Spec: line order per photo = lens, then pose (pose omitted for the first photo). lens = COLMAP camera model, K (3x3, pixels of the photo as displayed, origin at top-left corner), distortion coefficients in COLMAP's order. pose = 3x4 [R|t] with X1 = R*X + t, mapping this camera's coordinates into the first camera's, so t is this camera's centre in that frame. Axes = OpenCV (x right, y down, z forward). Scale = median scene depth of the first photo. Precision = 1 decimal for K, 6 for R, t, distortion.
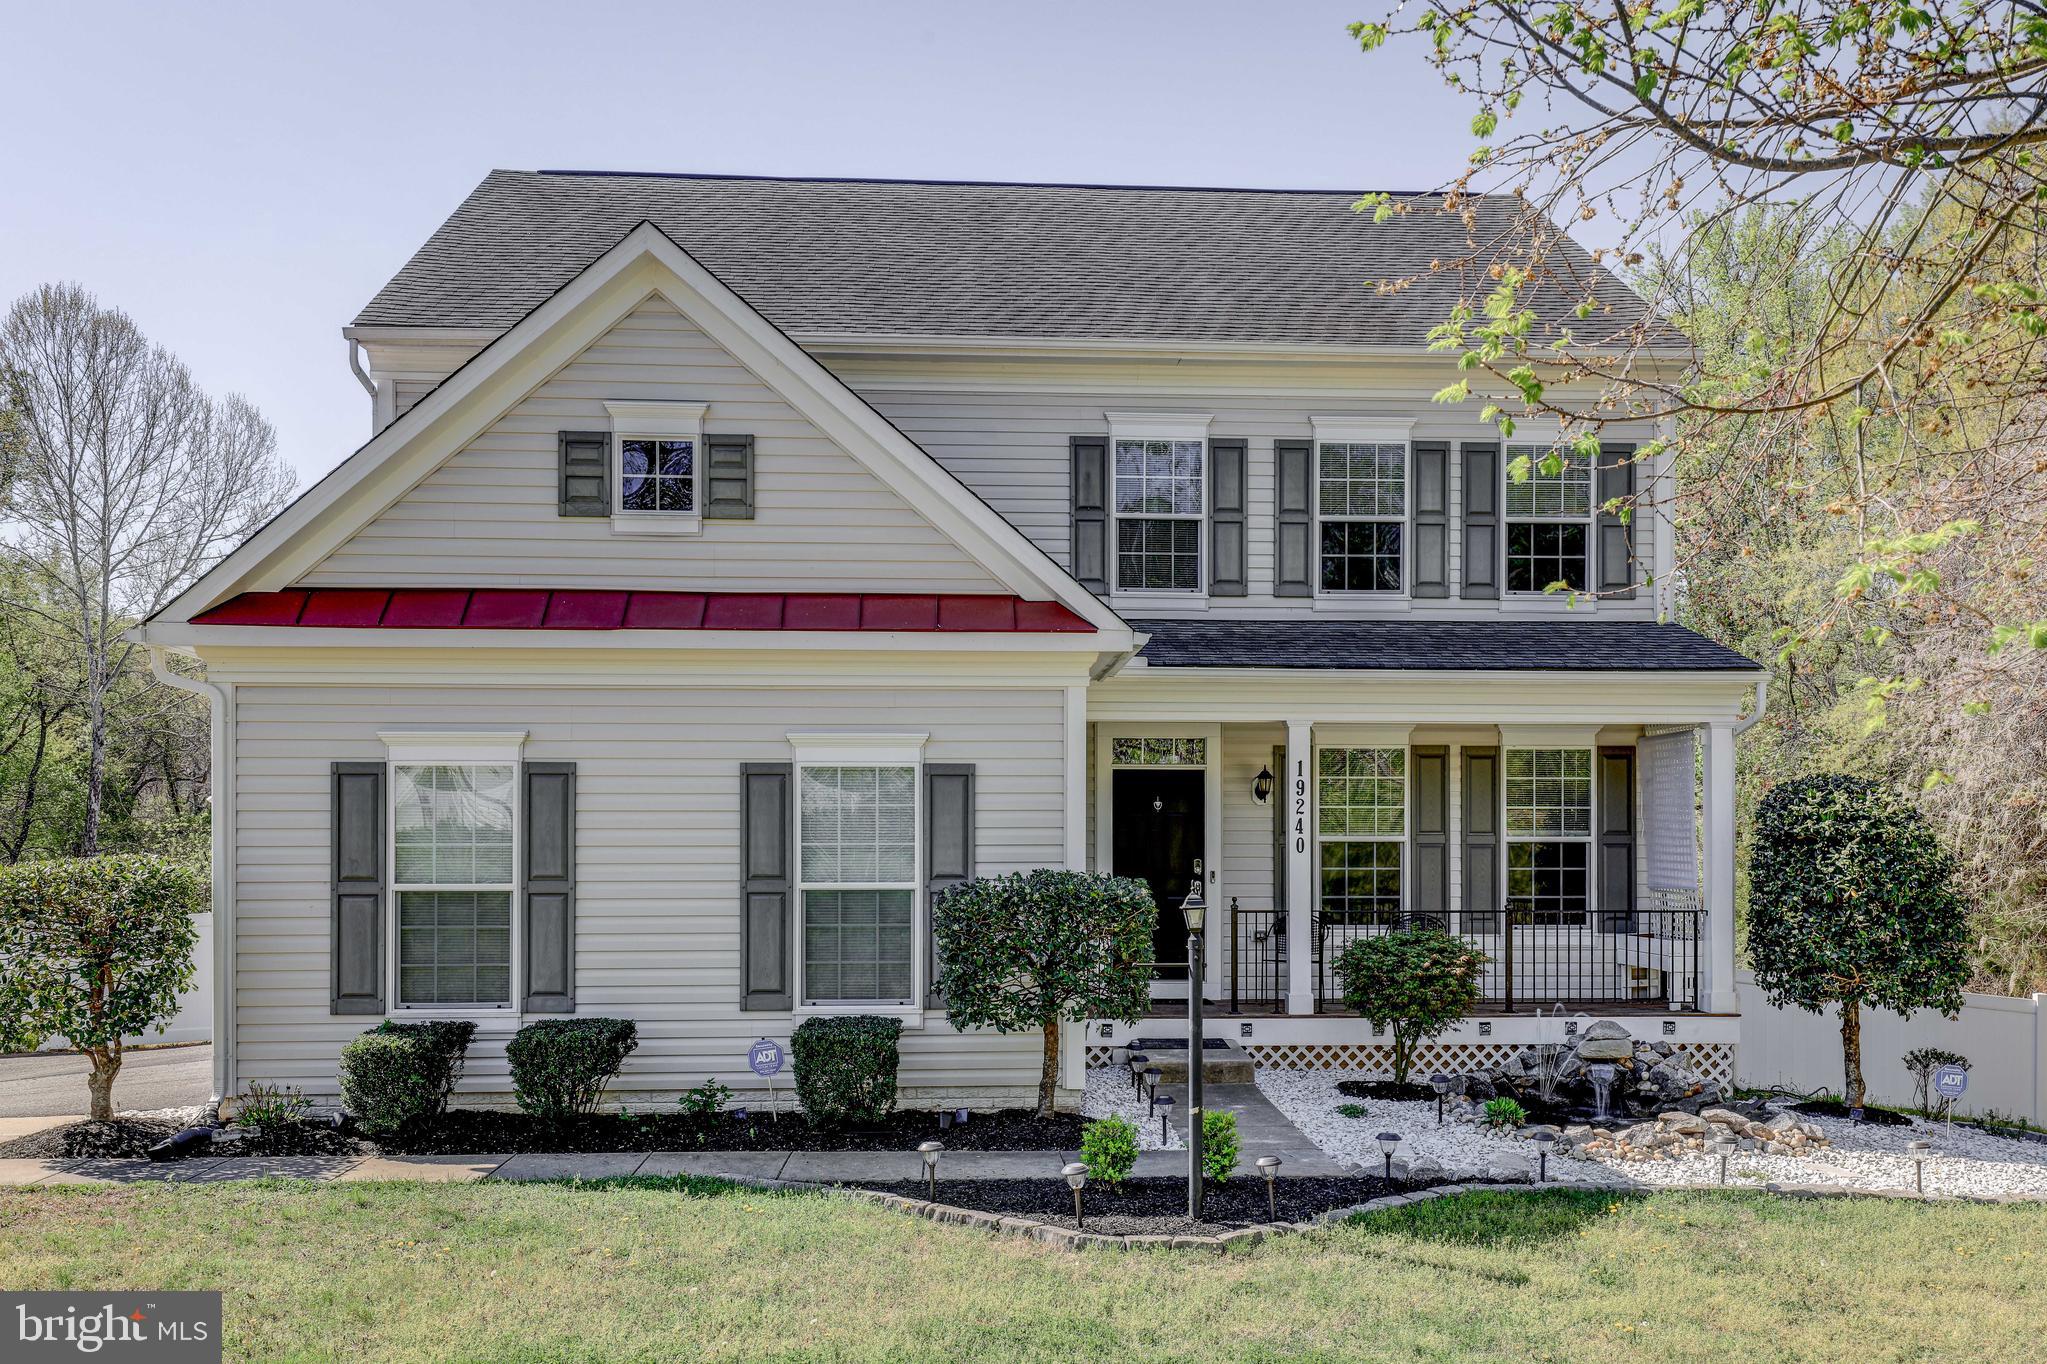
lens RADIAL K [[1662.6, 0, 1023.5], [0, 1662.6, 682.0], [0, 0, 1]] dist [0.072137, -0.112144]
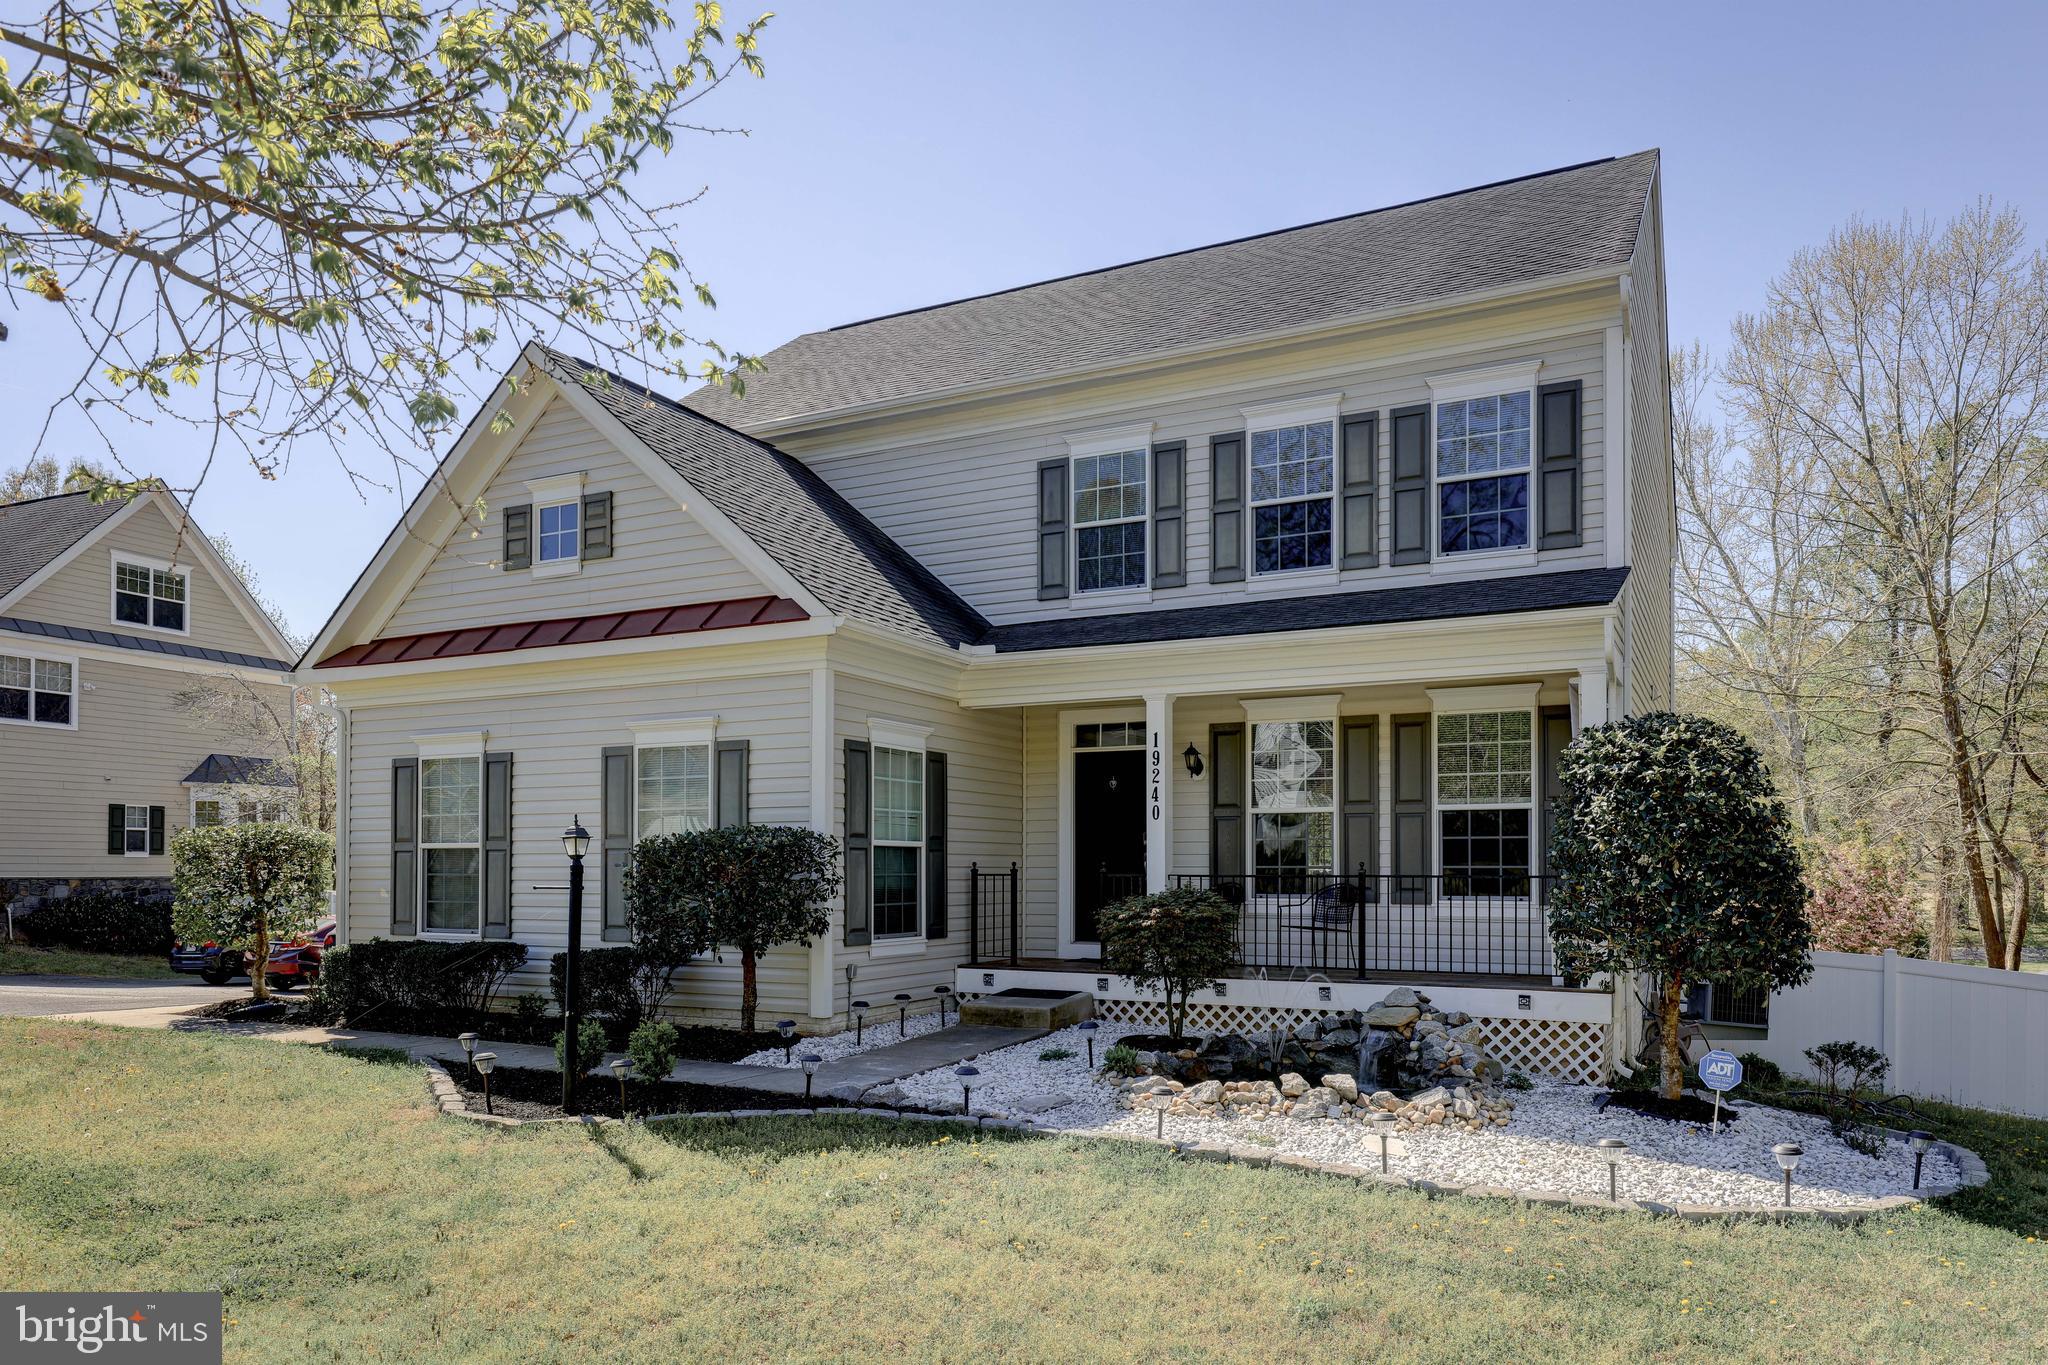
lens RADIAL K [[1349.8, 0, 1024.3], [0, 1349.8, 713.0], [0, 0, 1]] dist [-0.003186, -0.001371]
pose [[0.864670, -0.058135, -0.498965, 0.473205], [0.045941, 0.998270, -0.036697, 0.056707], [0.500235, 0.008808, 0.865845, 0.203341]]
